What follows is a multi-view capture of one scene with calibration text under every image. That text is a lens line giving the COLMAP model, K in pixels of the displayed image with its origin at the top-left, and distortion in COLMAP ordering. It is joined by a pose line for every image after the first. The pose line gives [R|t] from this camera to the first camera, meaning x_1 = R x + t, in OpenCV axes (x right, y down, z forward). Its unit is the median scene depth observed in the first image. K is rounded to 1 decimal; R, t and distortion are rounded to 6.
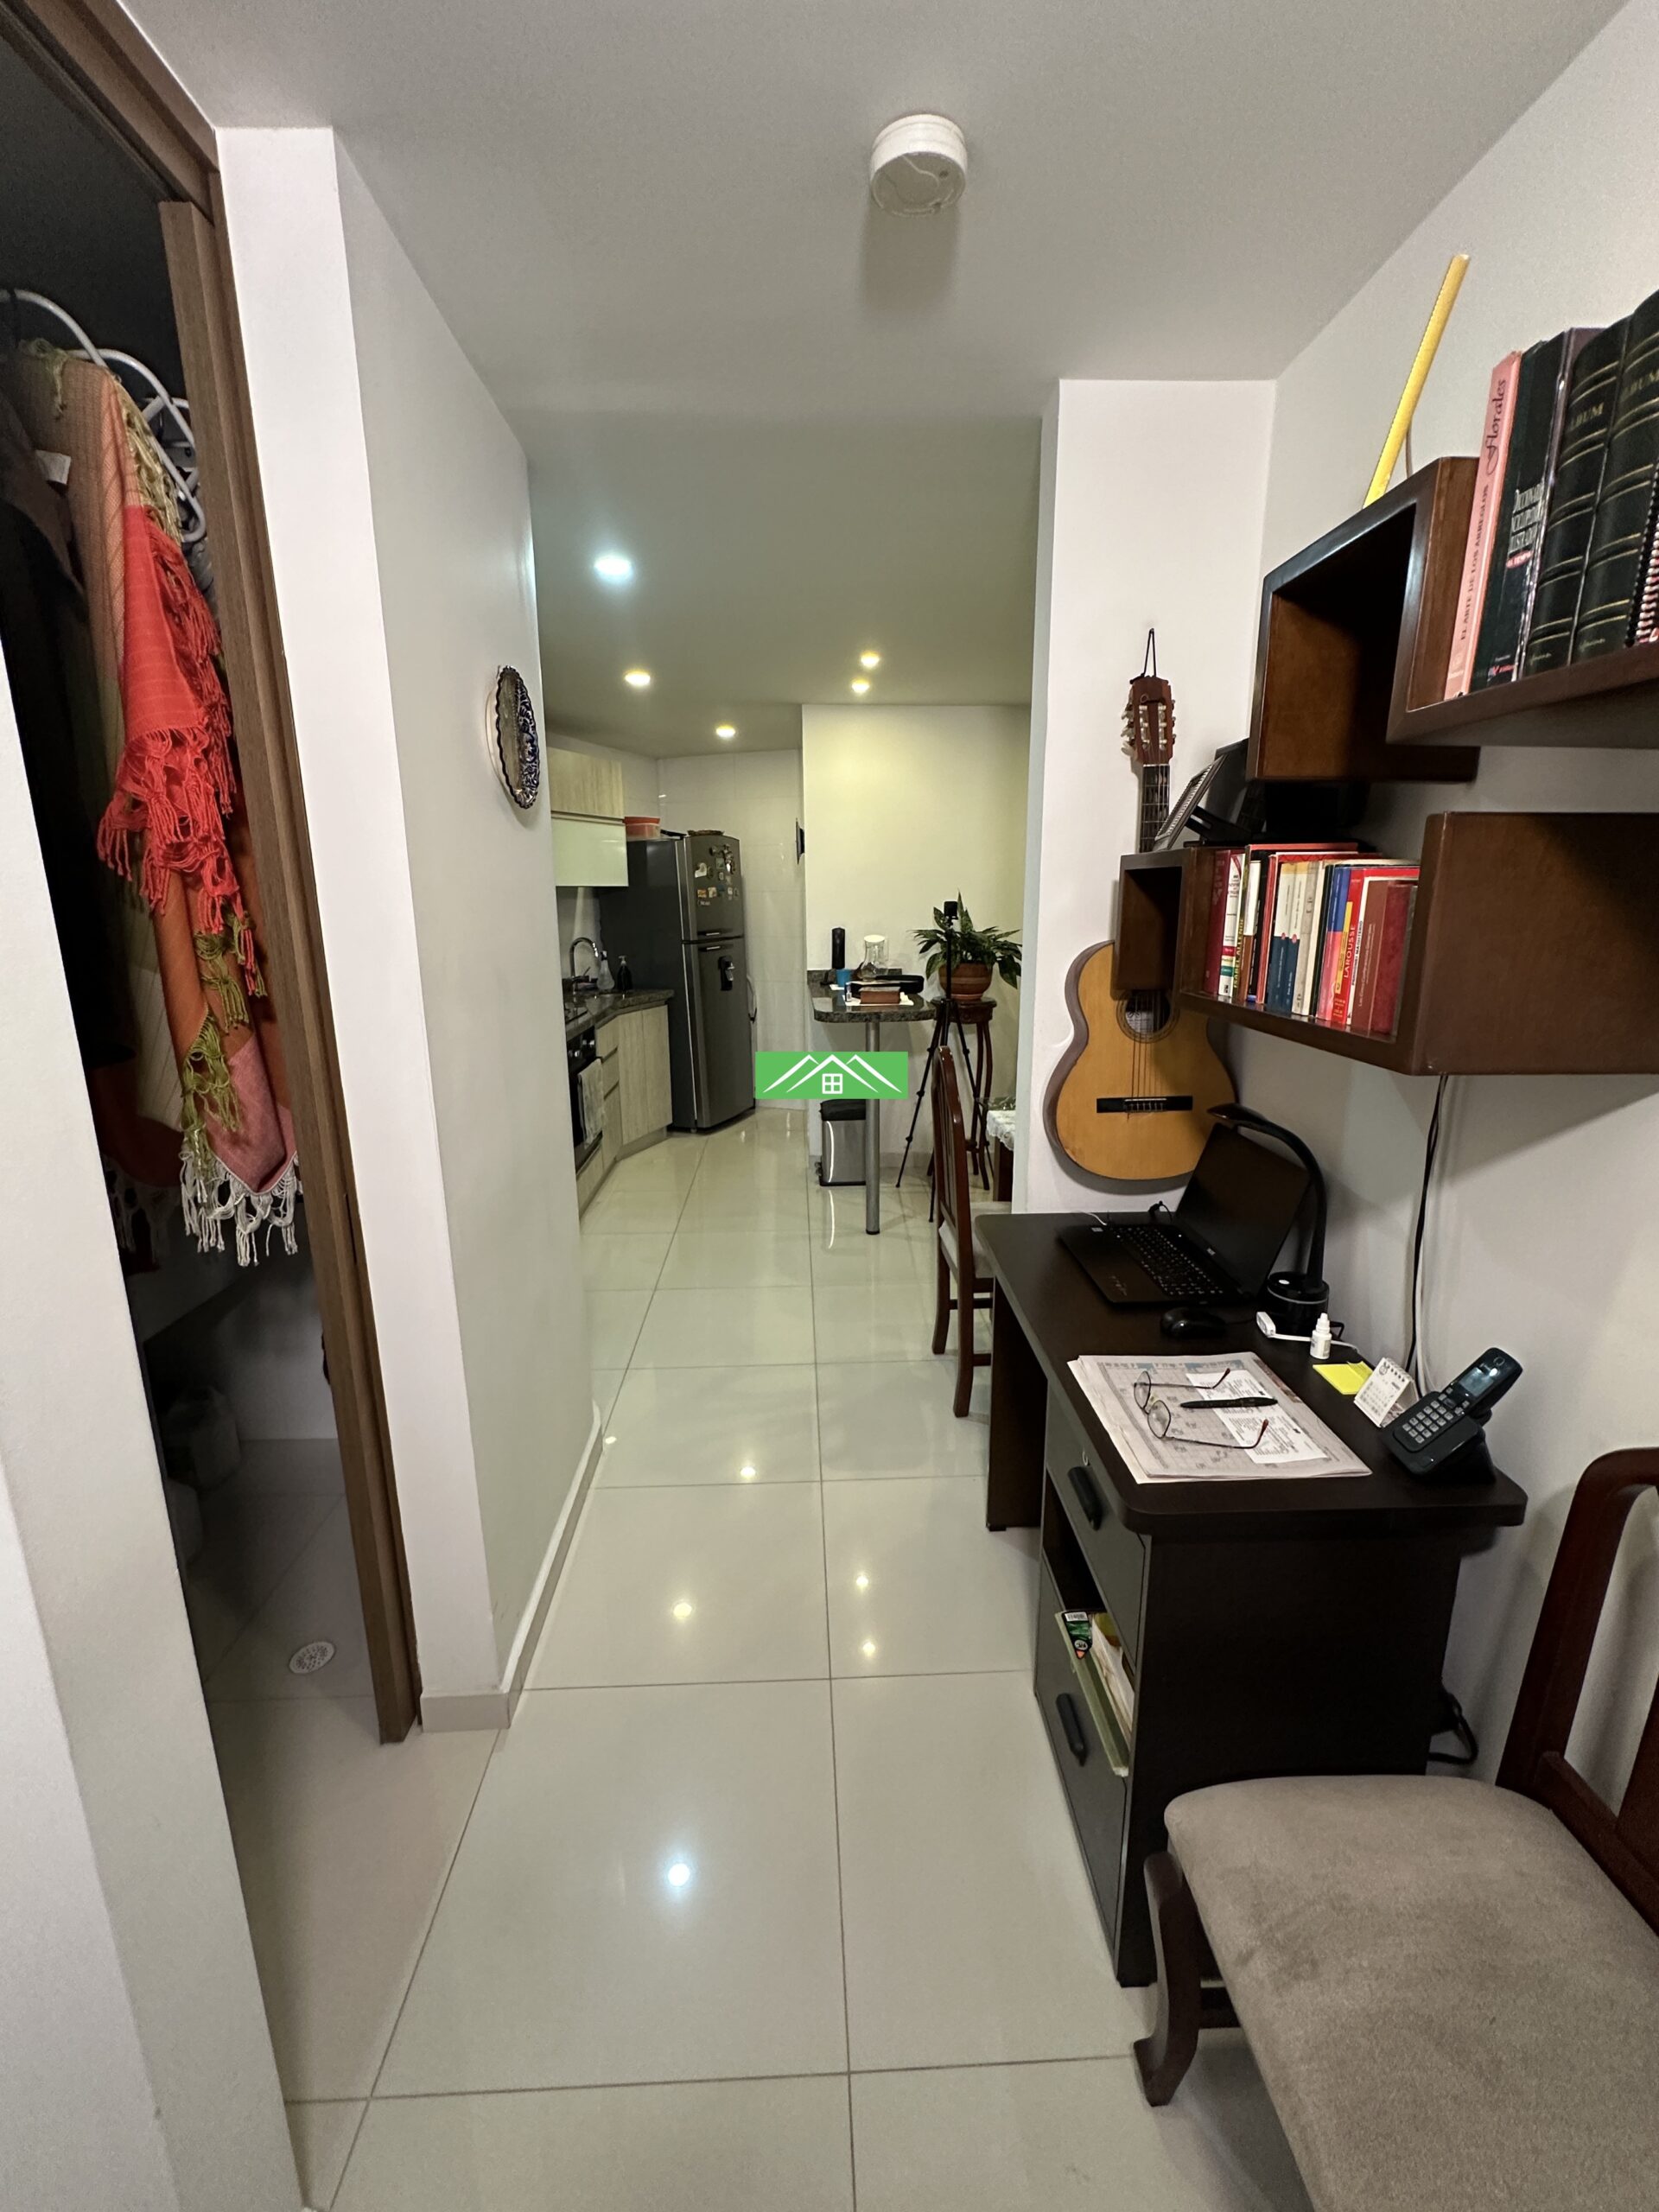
lens RADIAL K [[904.6, 0, 831.0], [0, 904.6, 1100.5], [0, 0, 1]] dist [-0.004048, -0.000122]
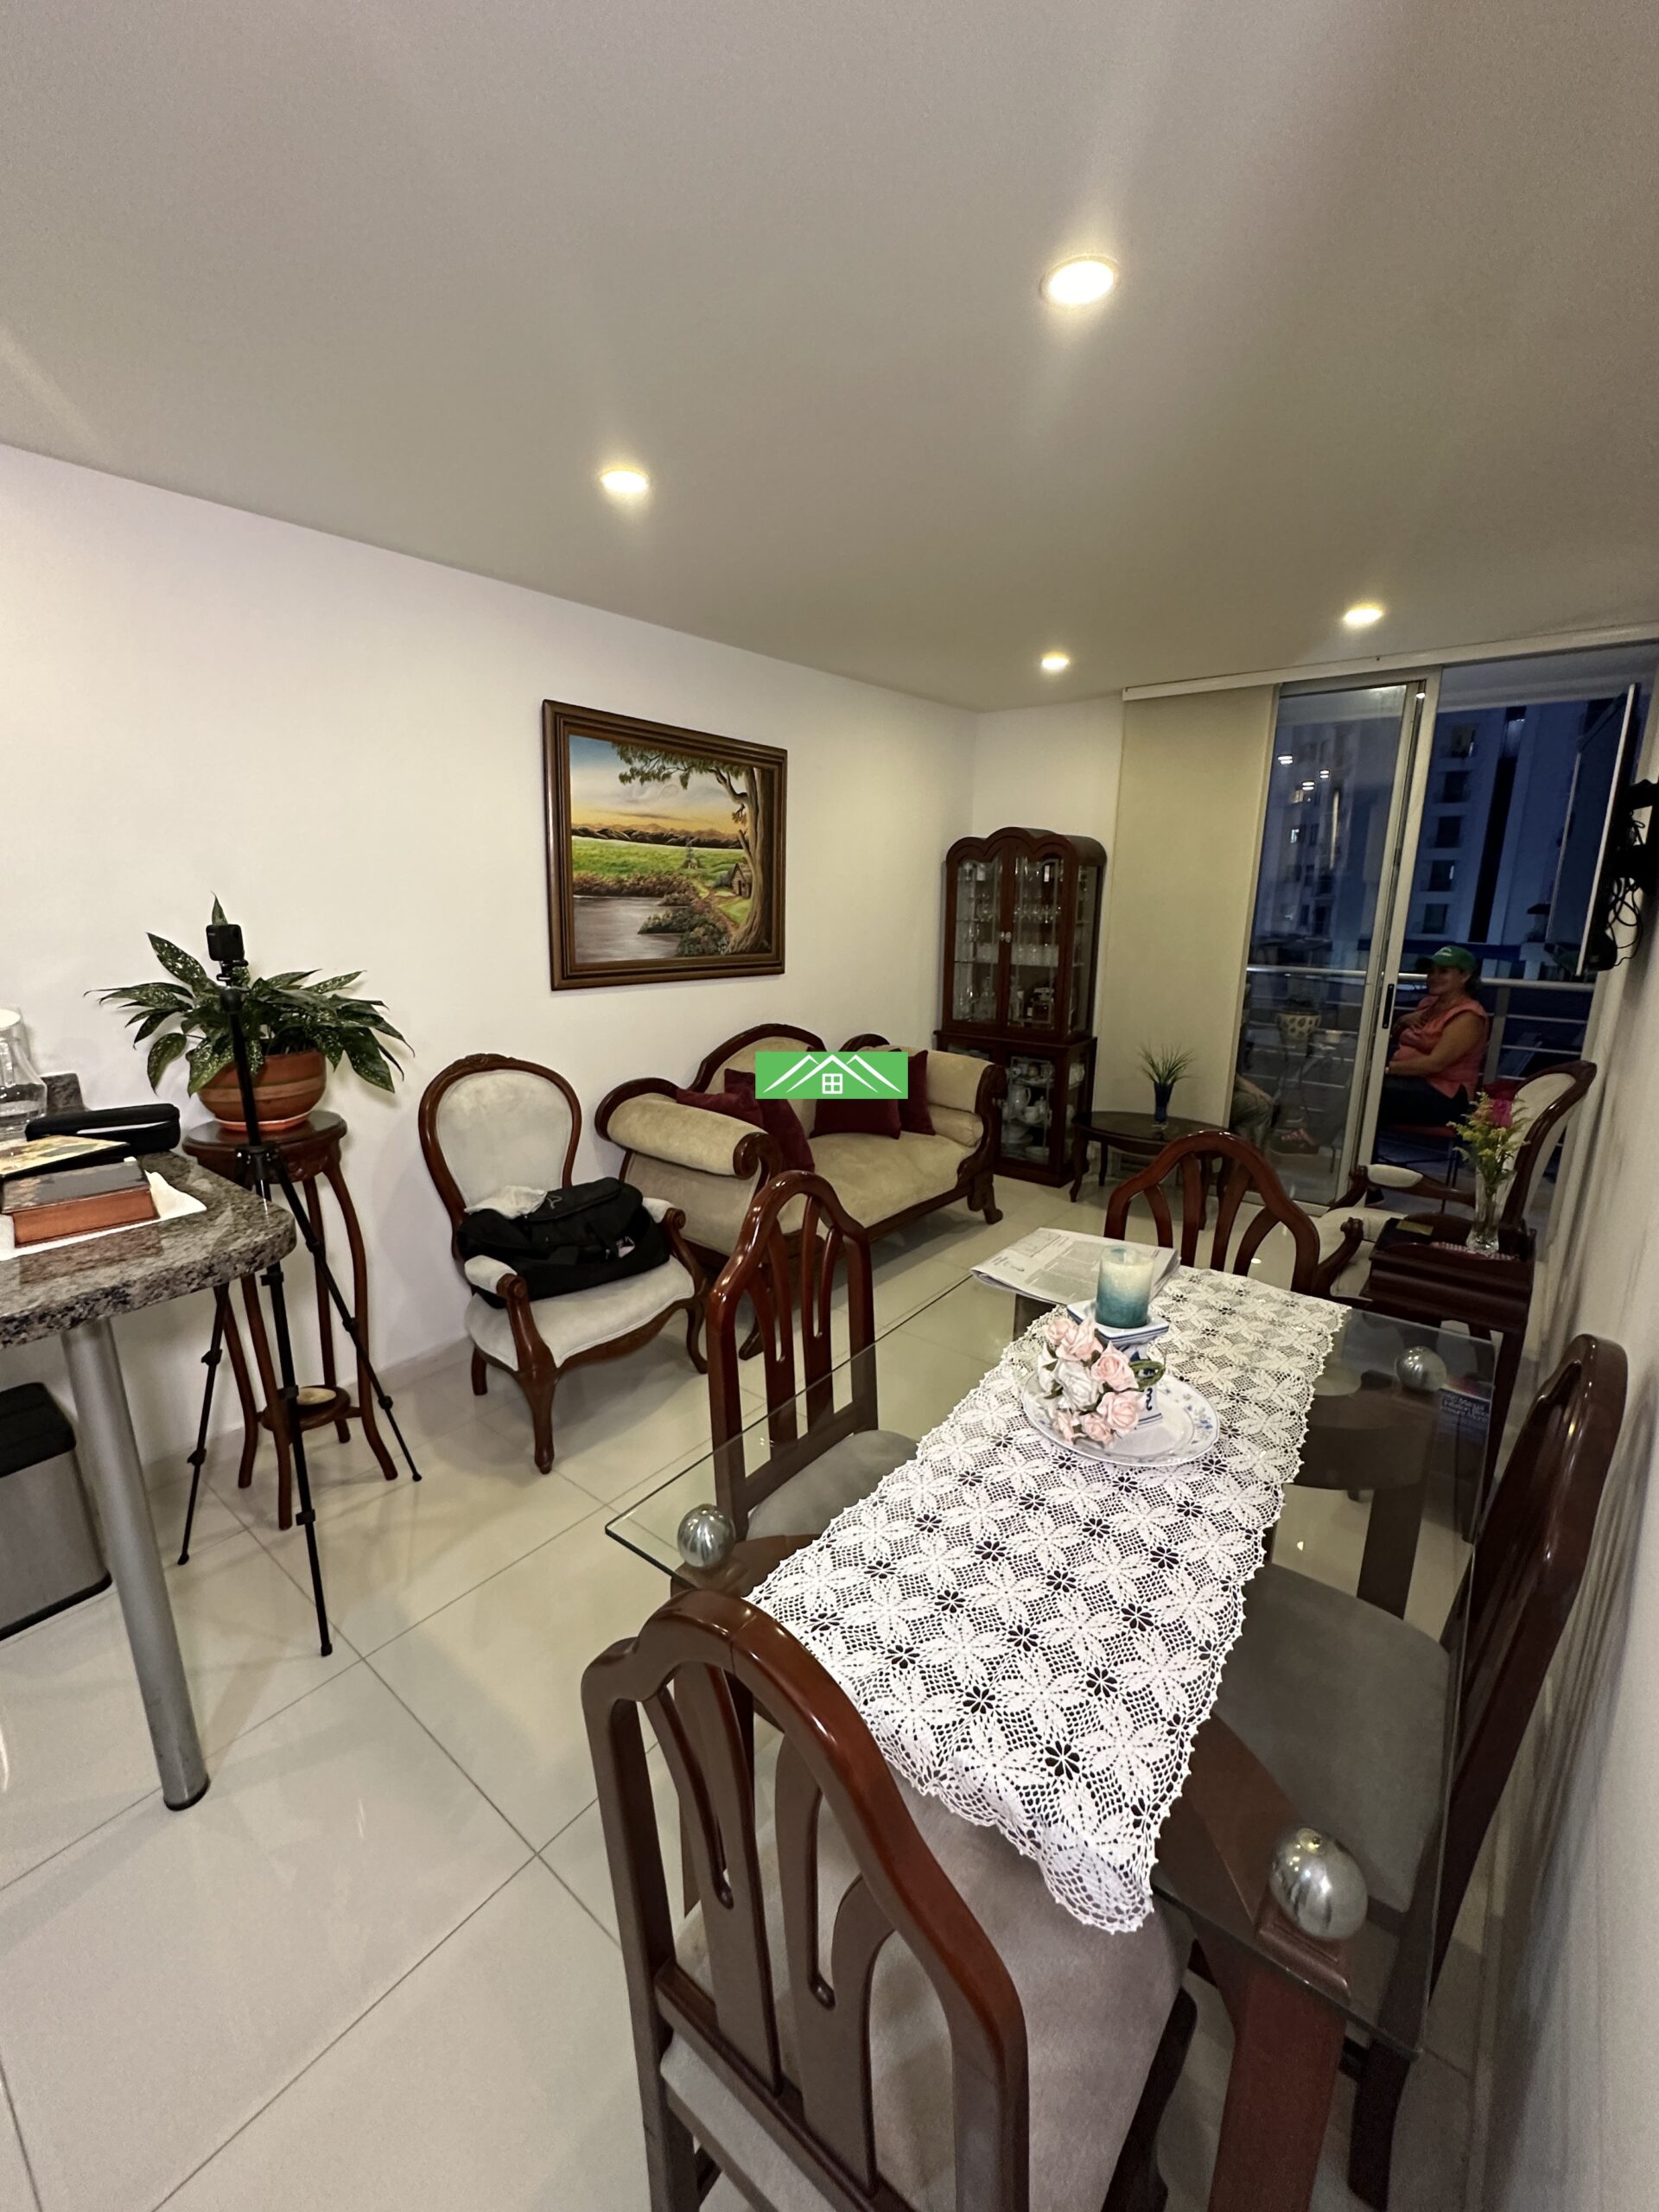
lens RADIAL K [[905.2, 0, 824.4], [0, 905.2, 1107.2], [0, 0, 1]] dist [0.000640, 0.000282]
pose [[0.659858, -0.172603, 0.731297, -0.004950], [0.159570, 0.983249, 0.088087, -0.112902], [-0.734251, 0.058568, 0.676347, 0.452895]]
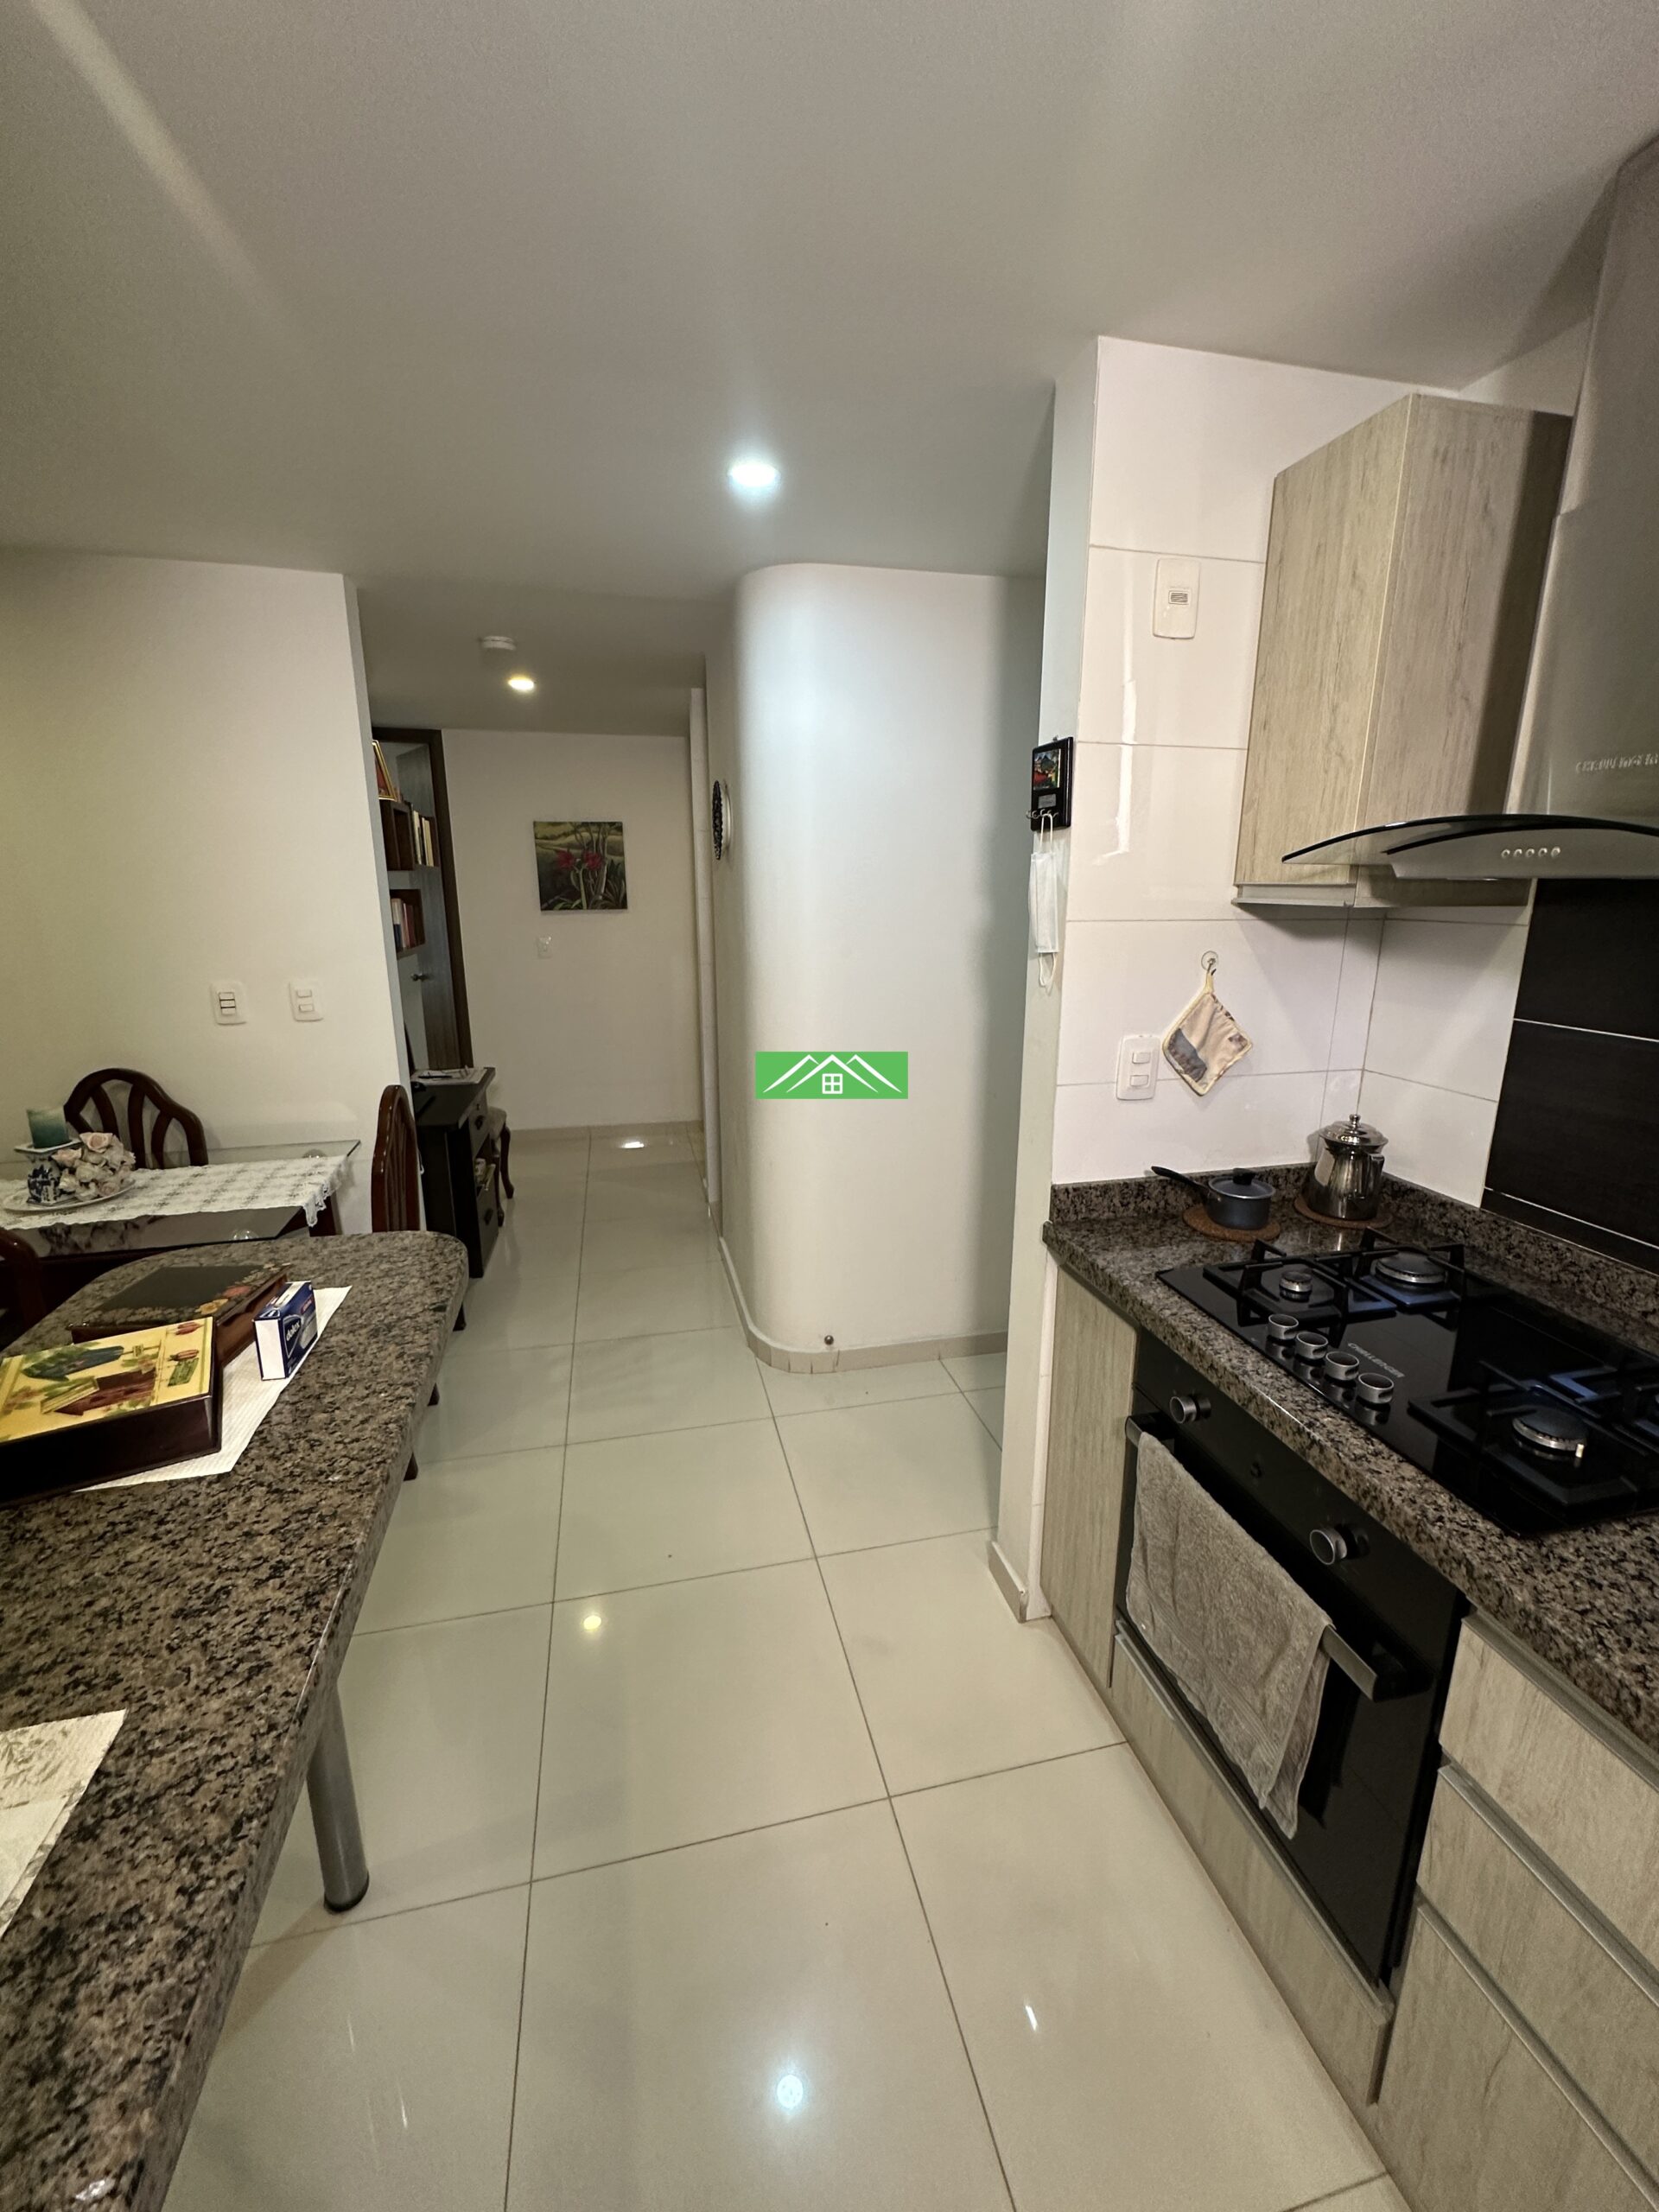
lens RADIAL K [[904.6, 0, 831.0], [0, 904.6, 1100.5], [0, 0, 1]] dist [-0.004048, -0.000122]
pose [[-0.981962, 0.051813, -0.181839, -0.079236], [-0.034740, 0.895907, 0.442882, -0.254704], [0.185858, 0.441211, -0.877946, 1.036536]]
